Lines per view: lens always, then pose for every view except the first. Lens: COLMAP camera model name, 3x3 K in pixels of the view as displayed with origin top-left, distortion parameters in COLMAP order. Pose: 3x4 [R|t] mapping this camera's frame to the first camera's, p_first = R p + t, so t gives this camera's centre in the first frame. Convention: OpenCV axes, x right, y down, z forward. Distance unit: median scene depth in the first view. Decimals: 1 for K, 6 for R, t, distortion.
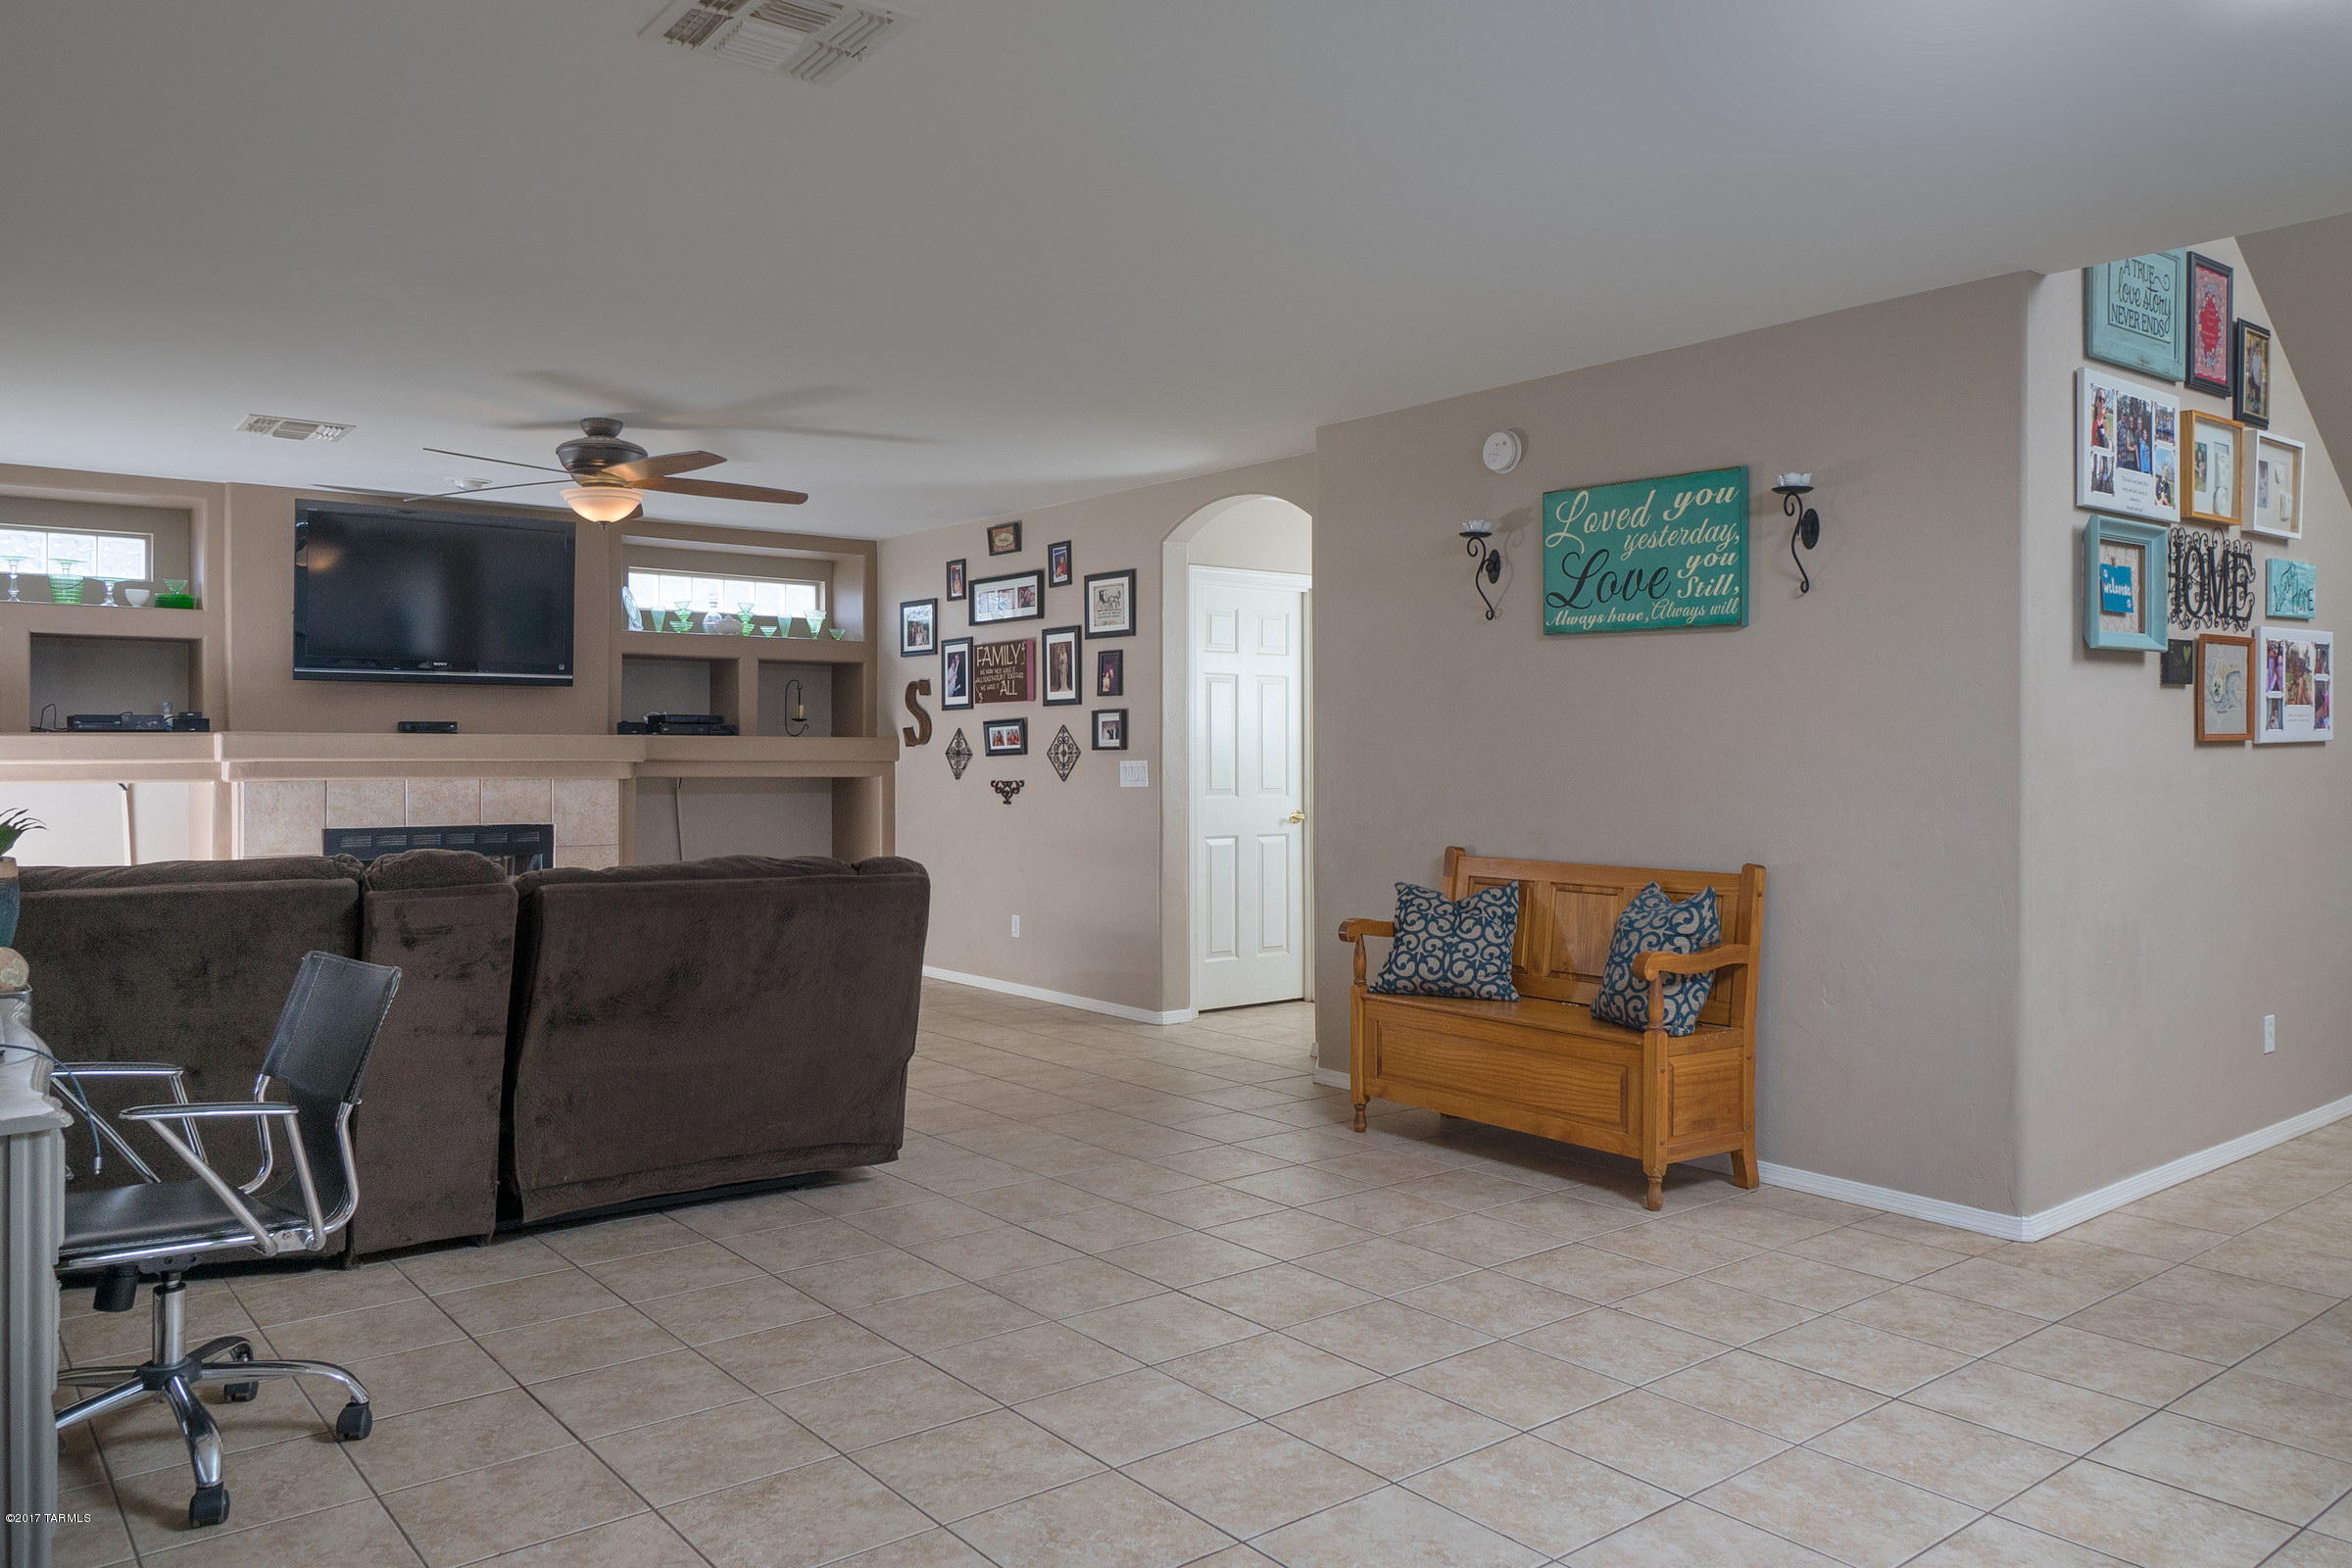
lens RADIAL K [[1649.6, 0, 1176.0], [0, 1649.6, 784.0], [0, 0, 1]] dist [0.002112, 0.001158]
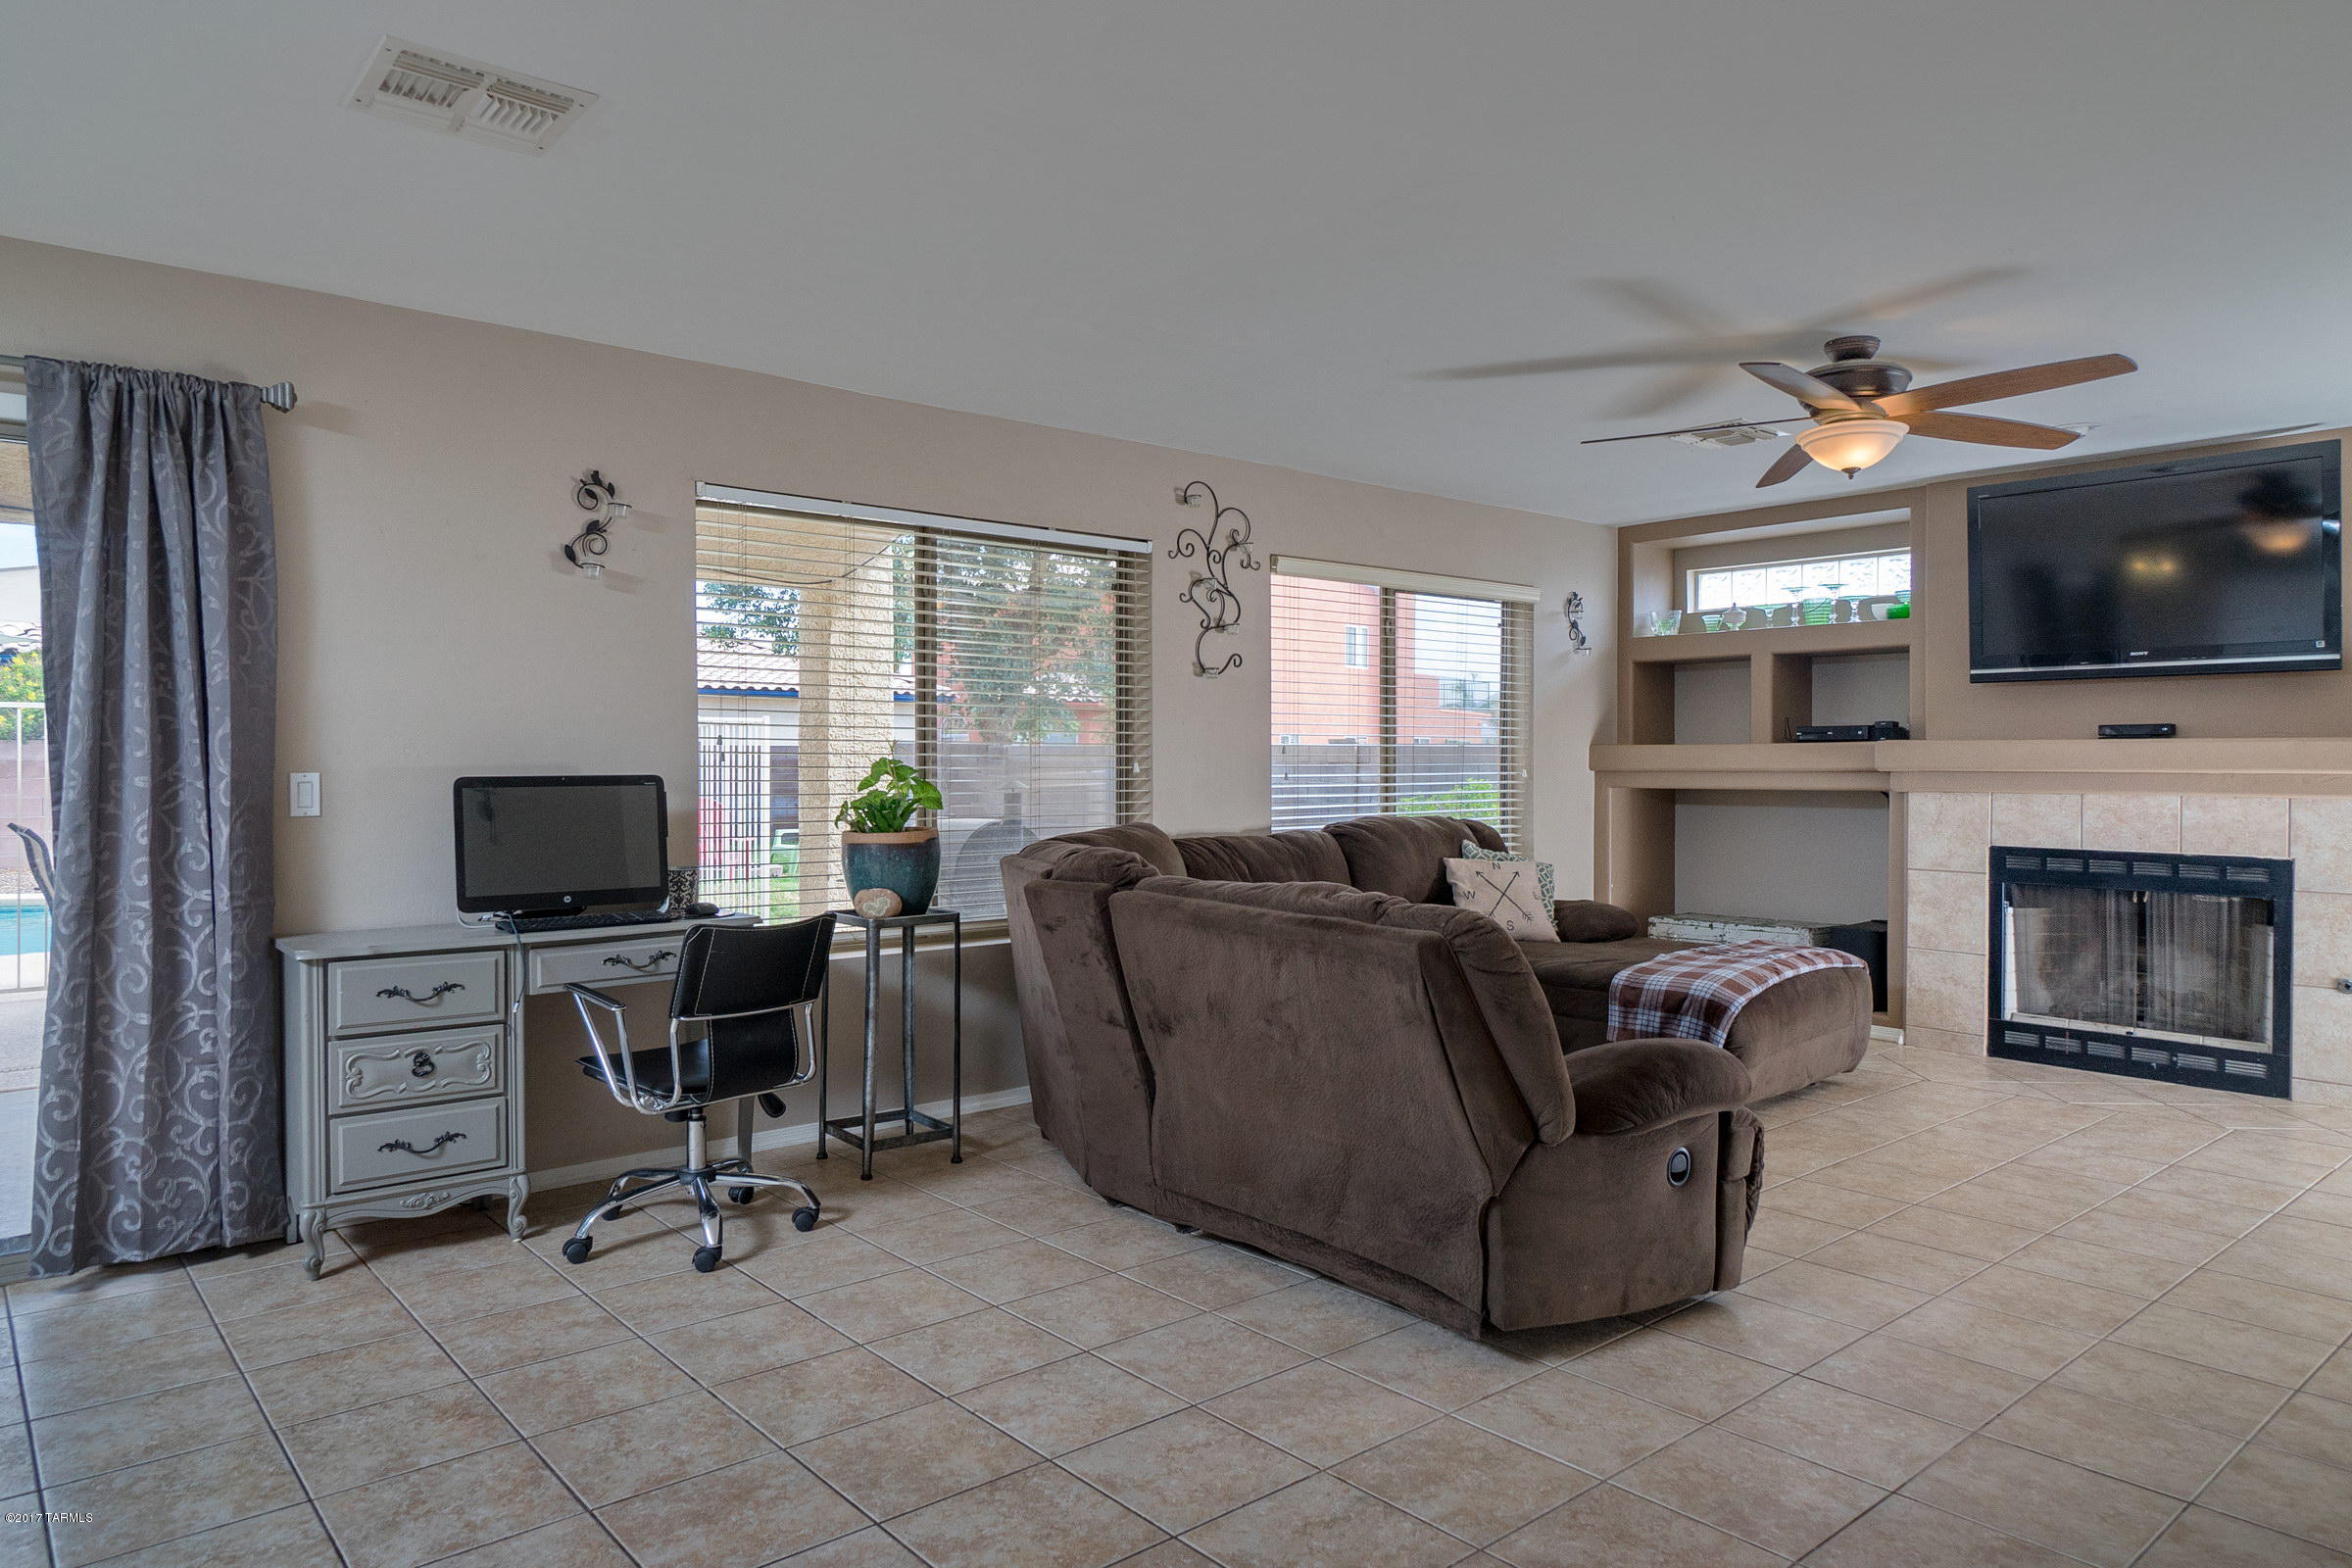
lens RADIAL K [[1483.1, 0, 1176.0], [0, 1483.1, 784.0], [0, 0, 1]] dist [0.000325, -0.000111]
pose [[0.037347, 0.015155, -0.999187, 0.538297], [-0.020235, 0.999691, 0.014406, -0.018134], [0.999097, 0.019680, 0.037642, 1.000077]]
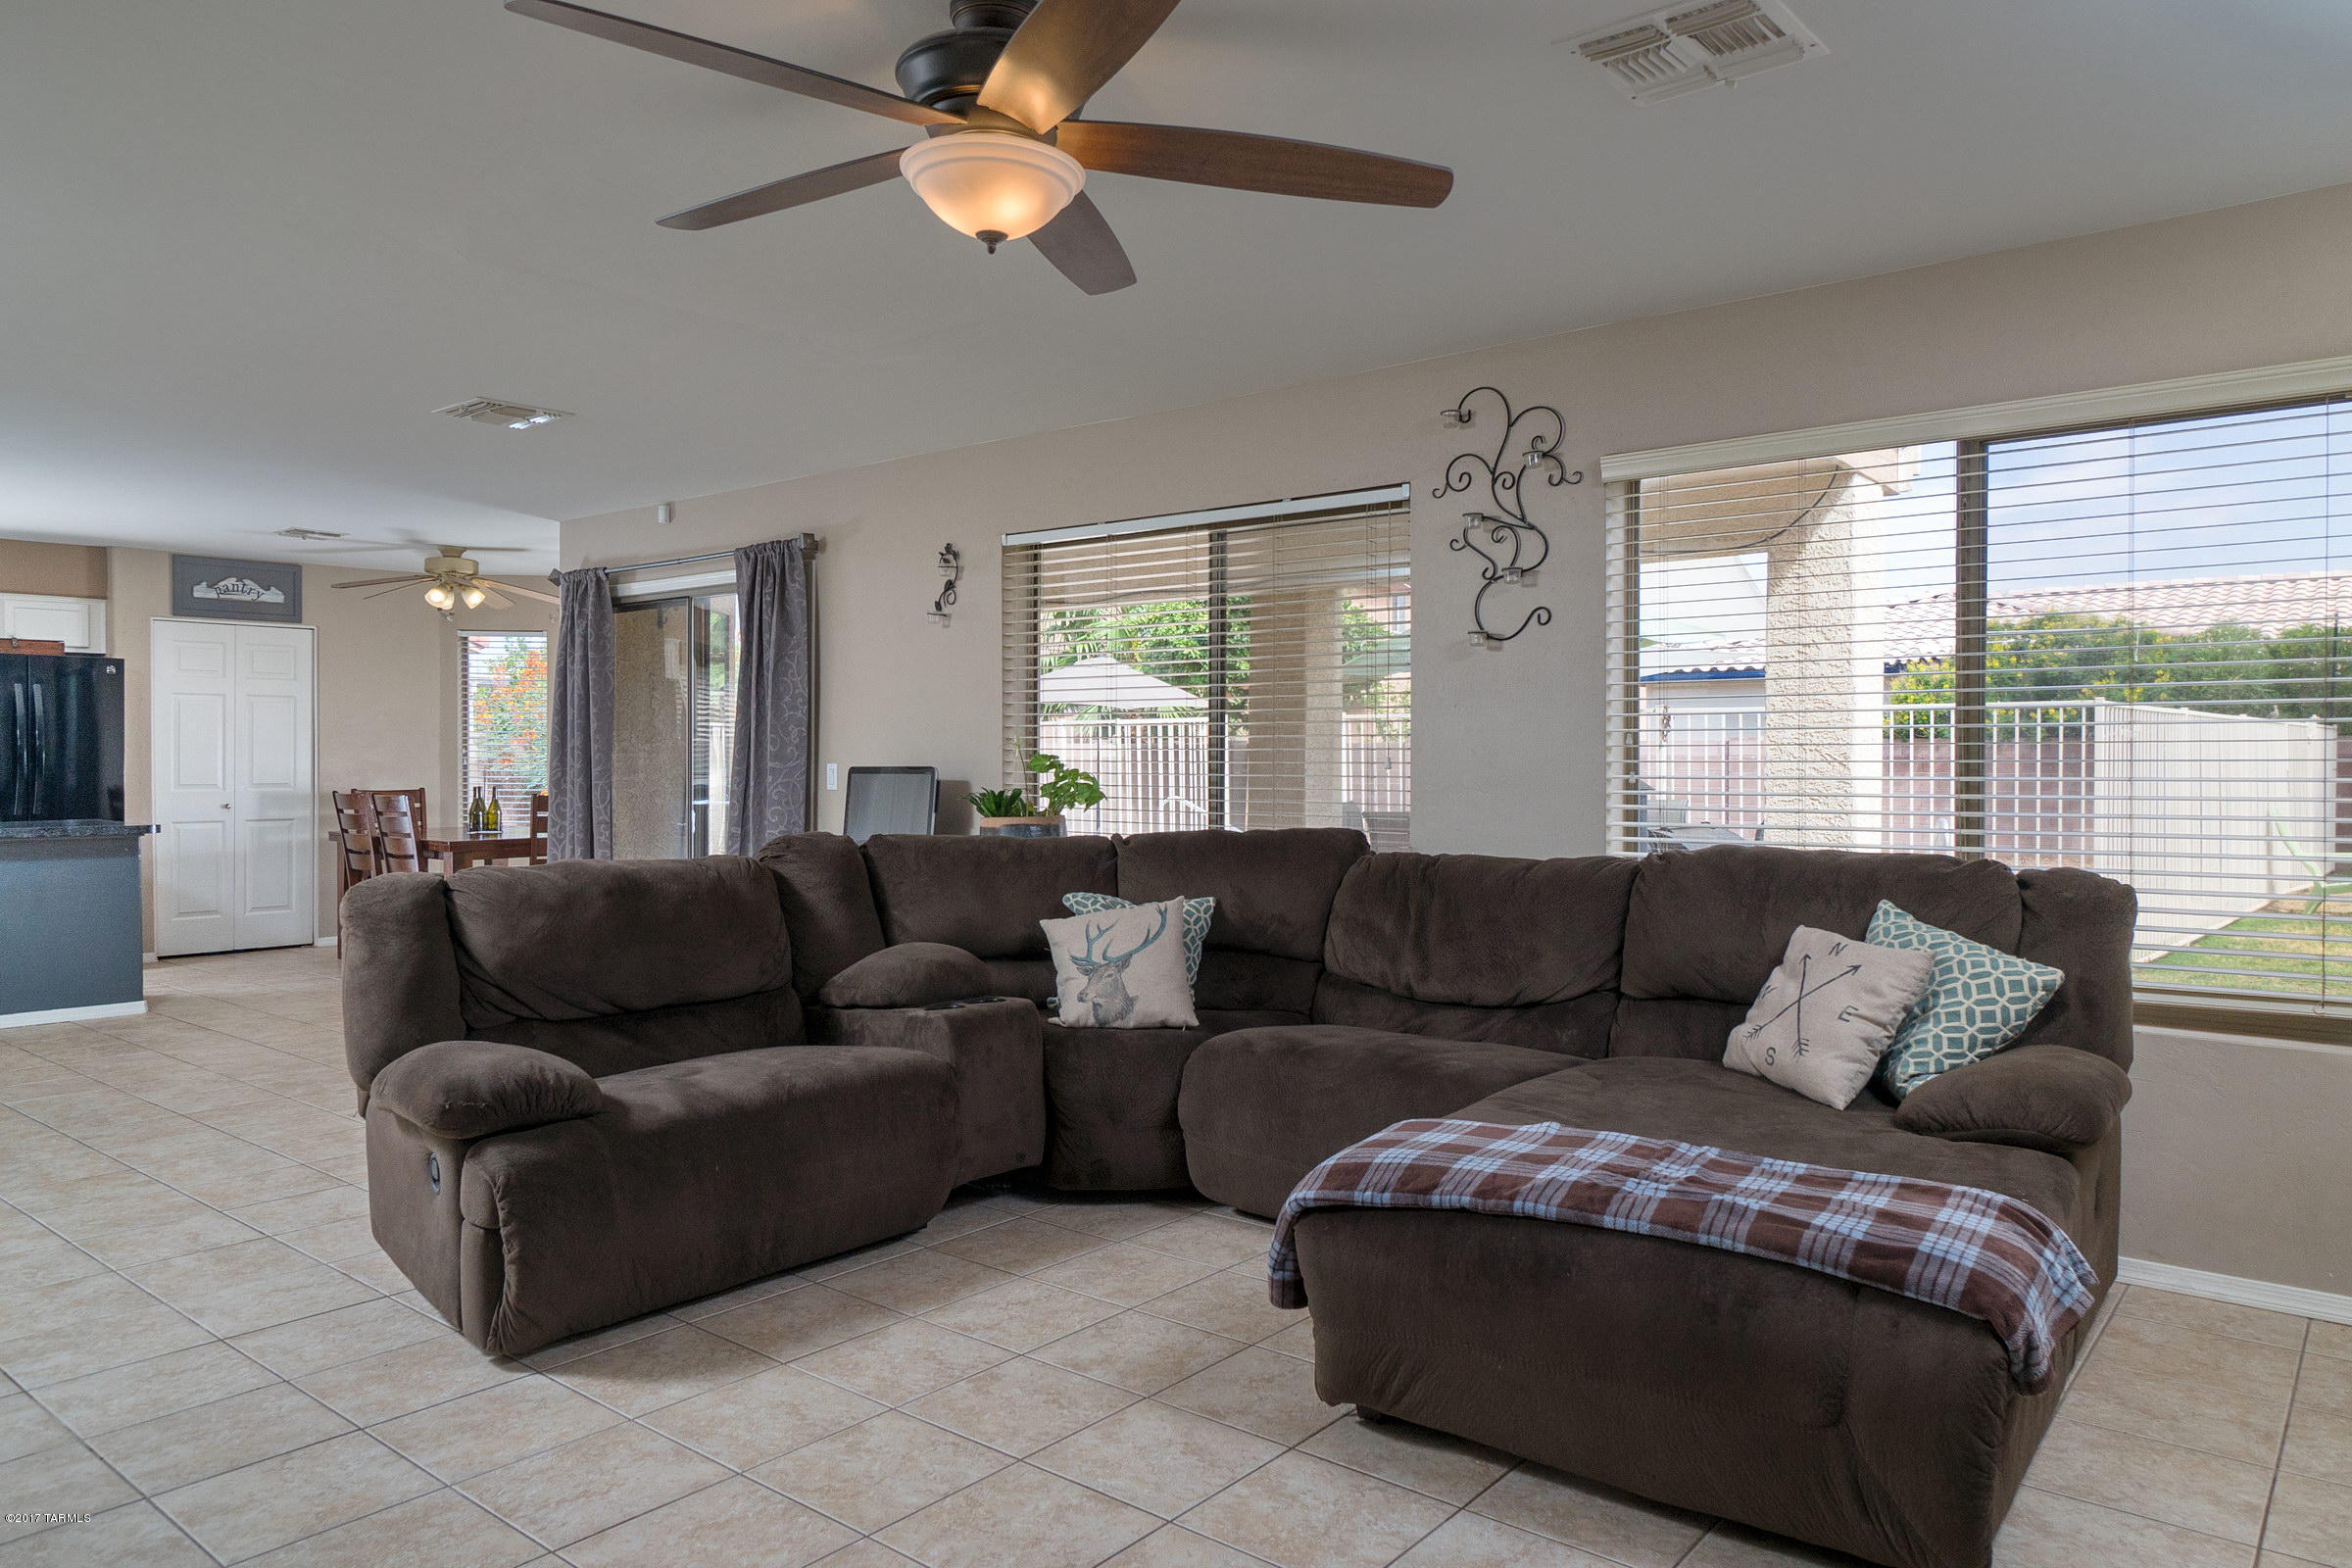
lens RADIAL K [[1530.7, 0, 1176.0], [0, 1530.7, 784.0], [0, 0, 1]] dist [0.005218, 0.001499]
pose [[-0.978639, 0.007444, -0.205454, -0.484989], [-0.001037, 0.999153, 0.041142, -0.045751], [0.205586, 0.040476, -0.977802, 2.189051]]
